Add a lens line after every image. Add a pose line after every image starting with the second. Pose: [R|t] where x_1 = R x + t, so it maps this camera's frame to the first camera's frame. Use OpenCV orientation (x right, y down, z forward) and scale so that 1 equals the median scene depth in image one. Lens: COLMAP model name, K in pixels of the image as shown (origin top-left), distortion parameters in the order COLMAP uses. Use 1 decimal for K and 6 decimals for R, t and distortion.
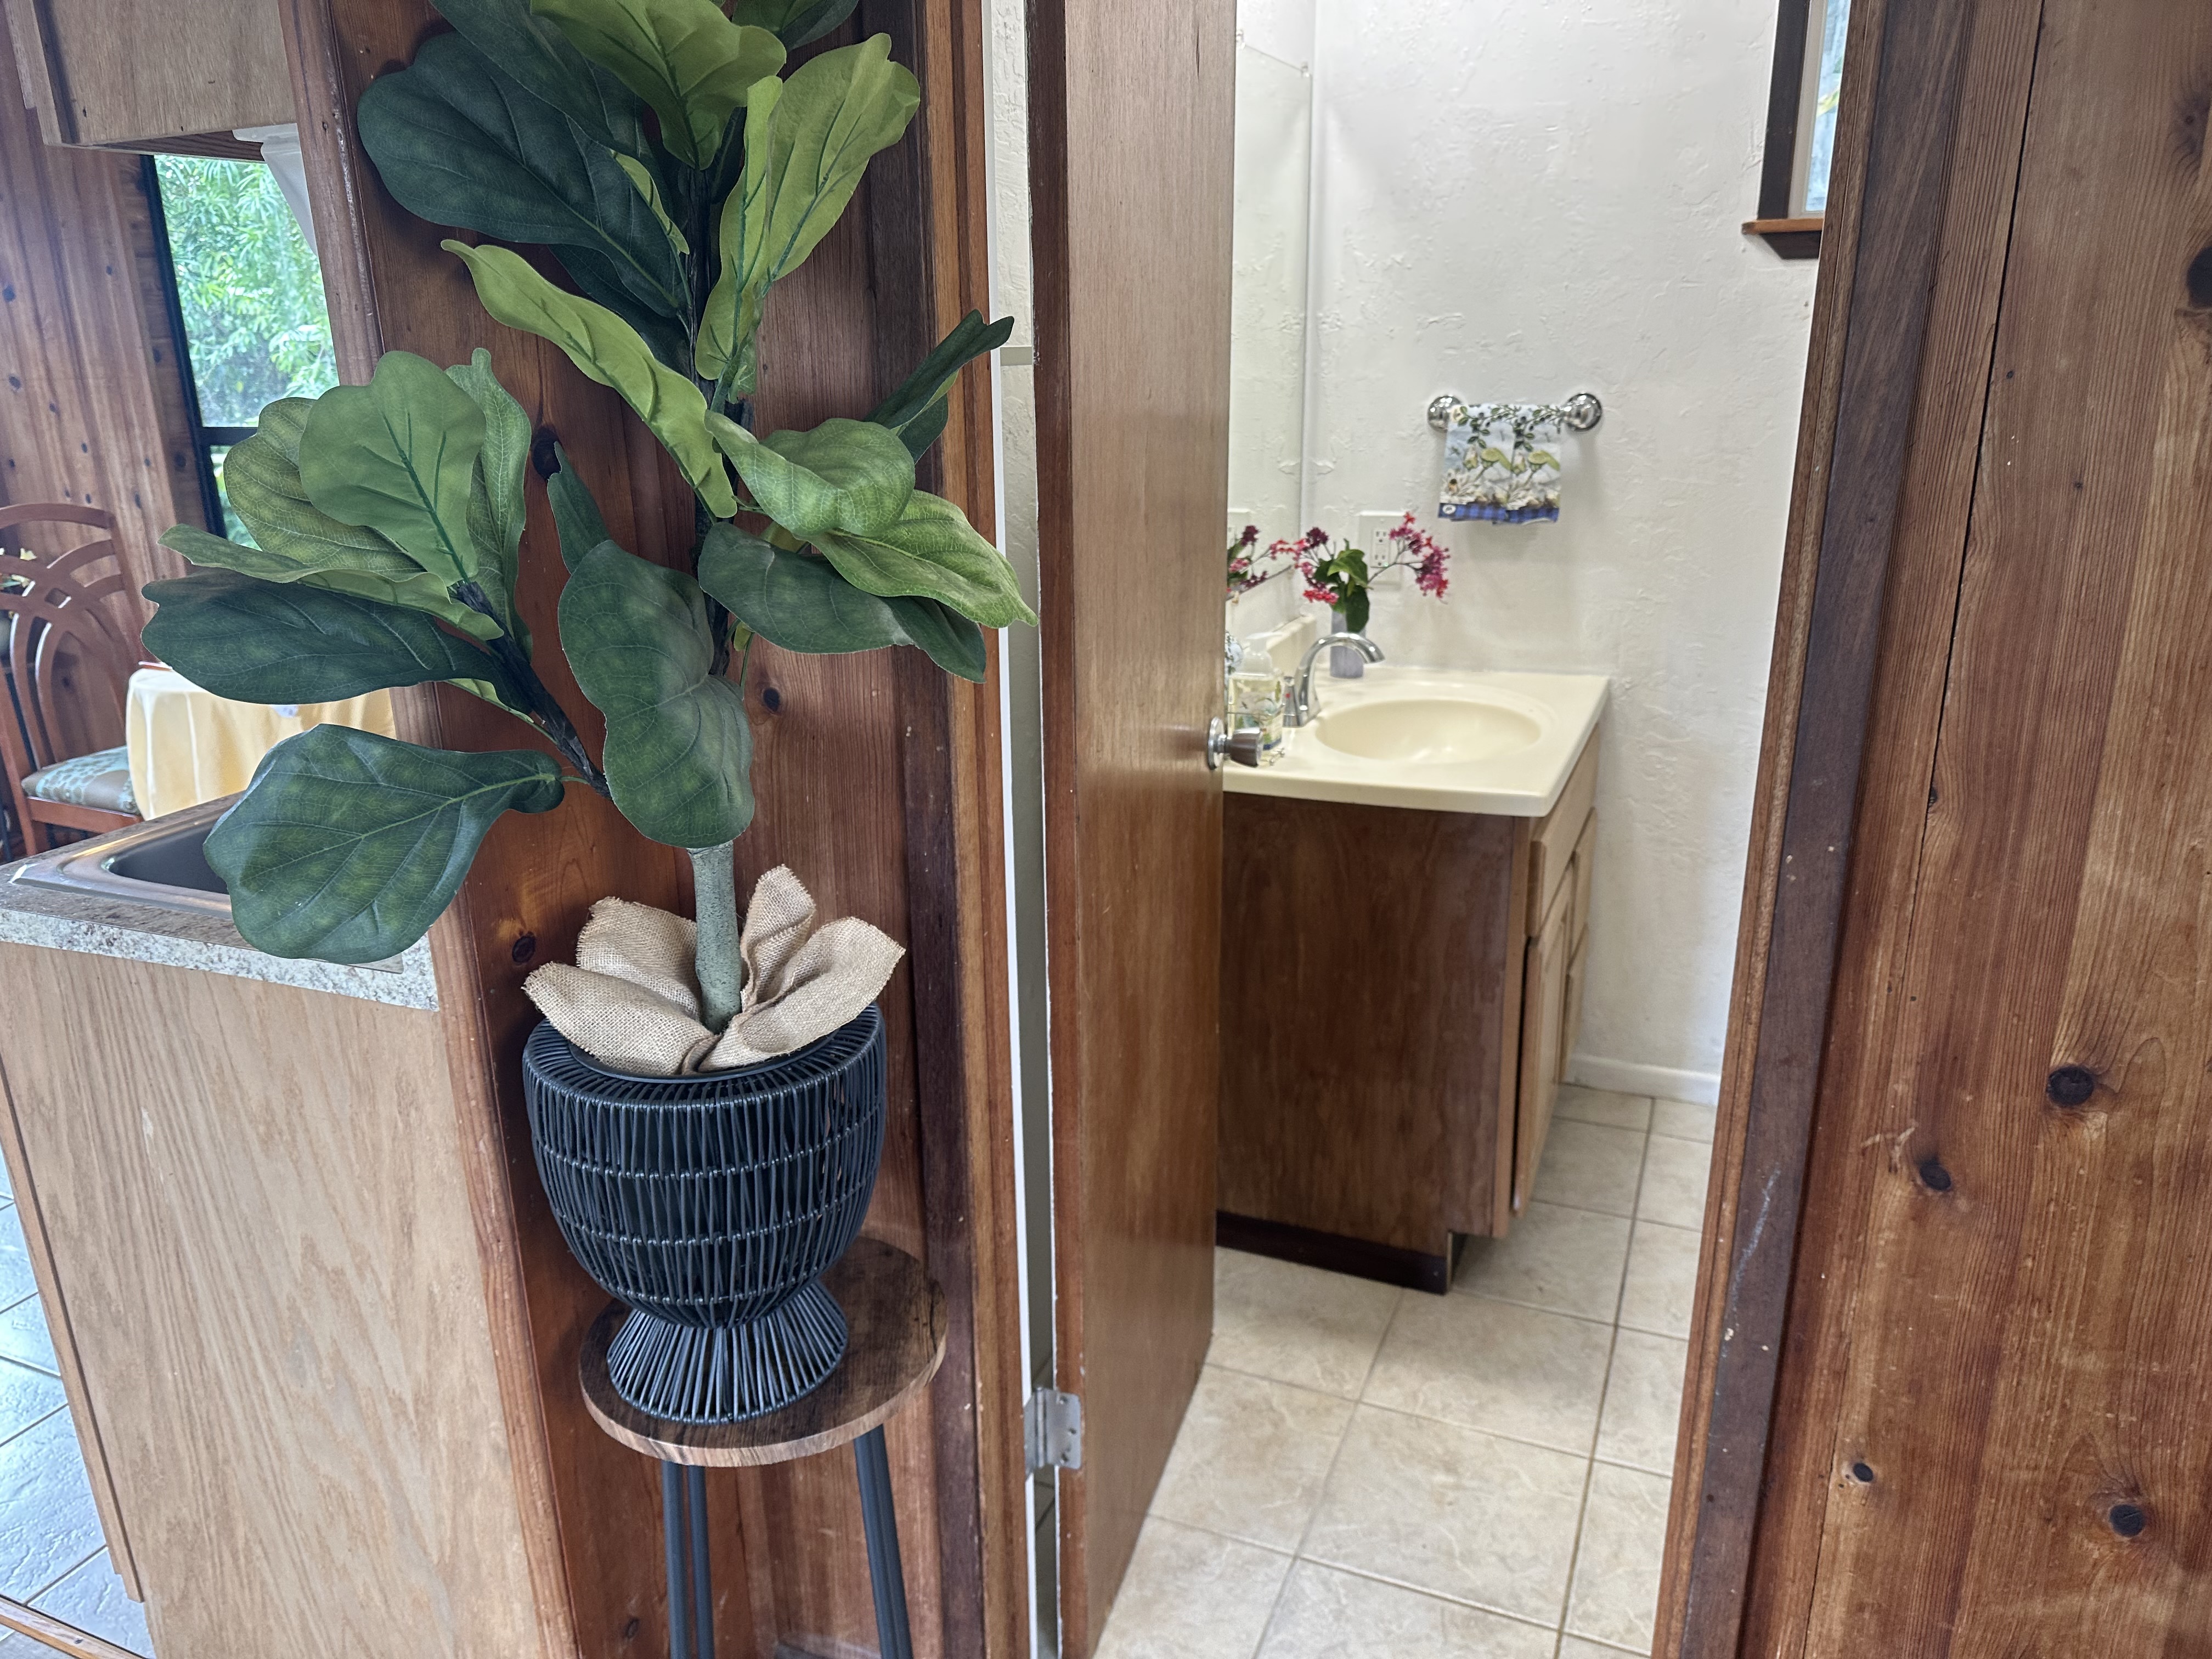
lens RADIAL K [[1591.0, 0, 1084.5], [0, 1591.0, 847.4], [0, 0, 1]] dist [0.058096, -0.065330]
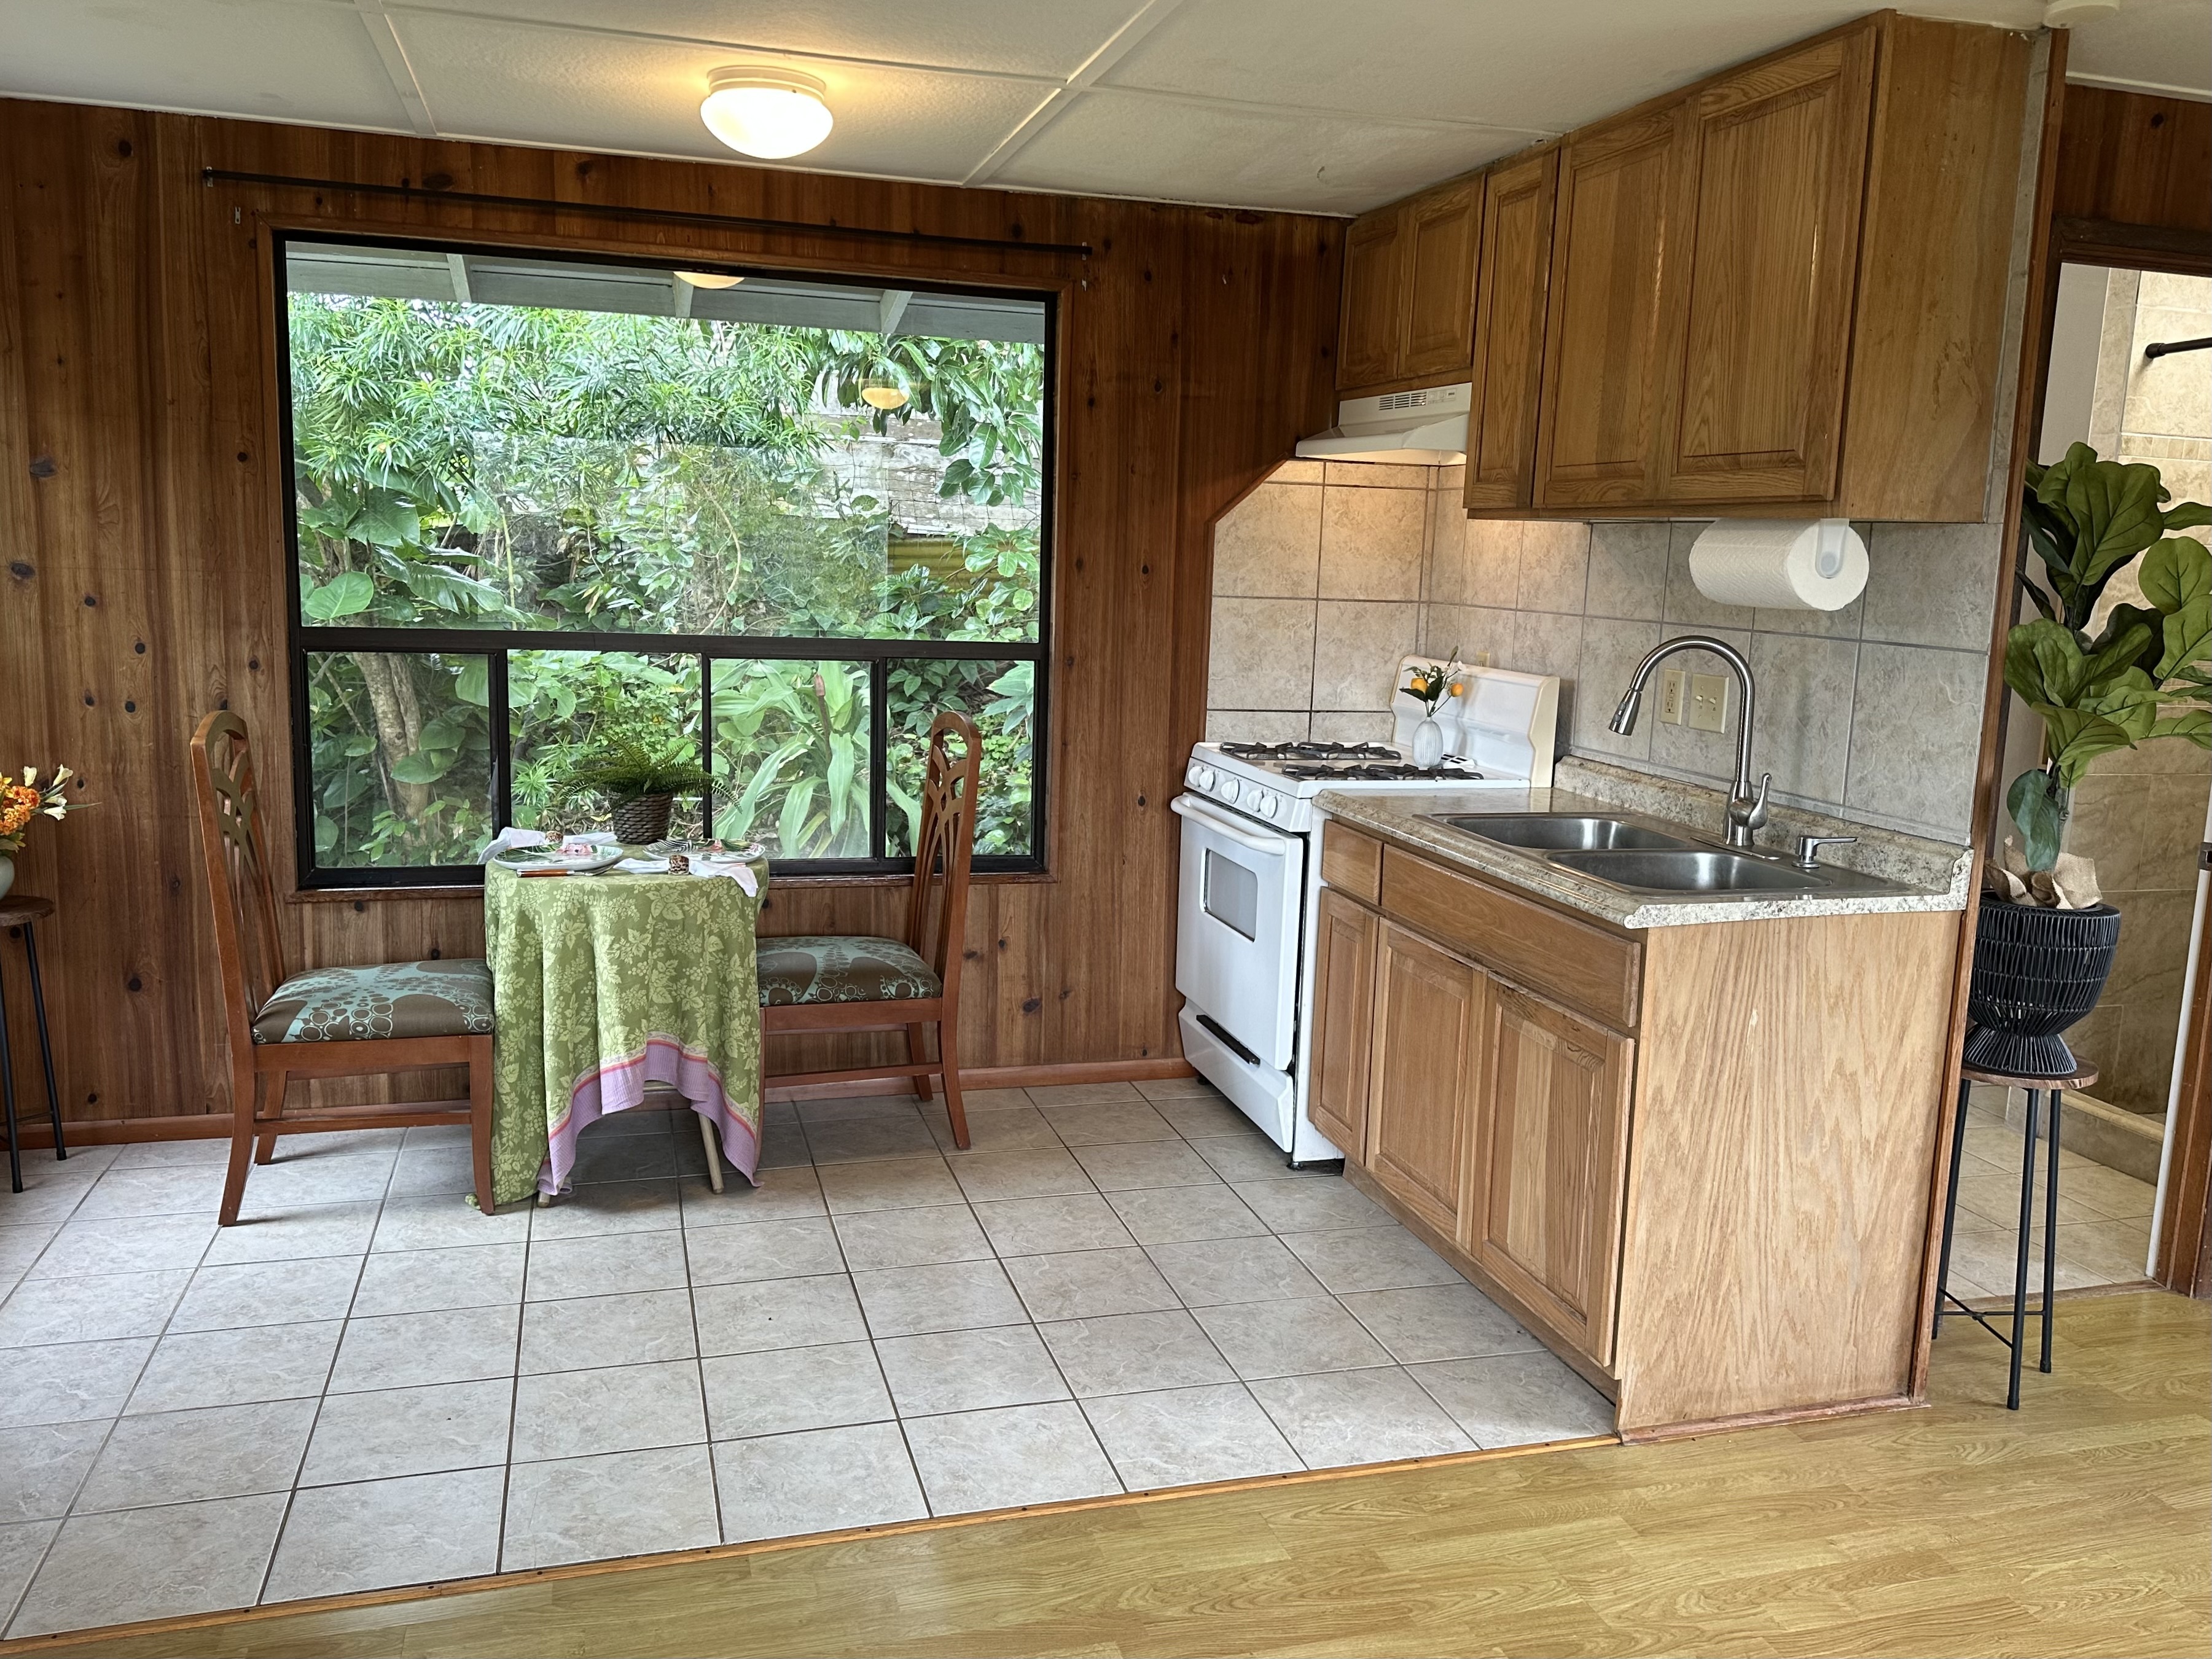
lens RADIAL K [[1770.7, 0, 1125.9], [0, 1770.7, 818.0], [0, 0, 1]] dist [0.052079, -0.070775]
pose [[0.752749, -0.051059, 0.656325, -2.385432], [0.152296, 0.983448, -0.098163, 0.038640], [-0.640449, 0.173848, 0.748065, -0.083944]]
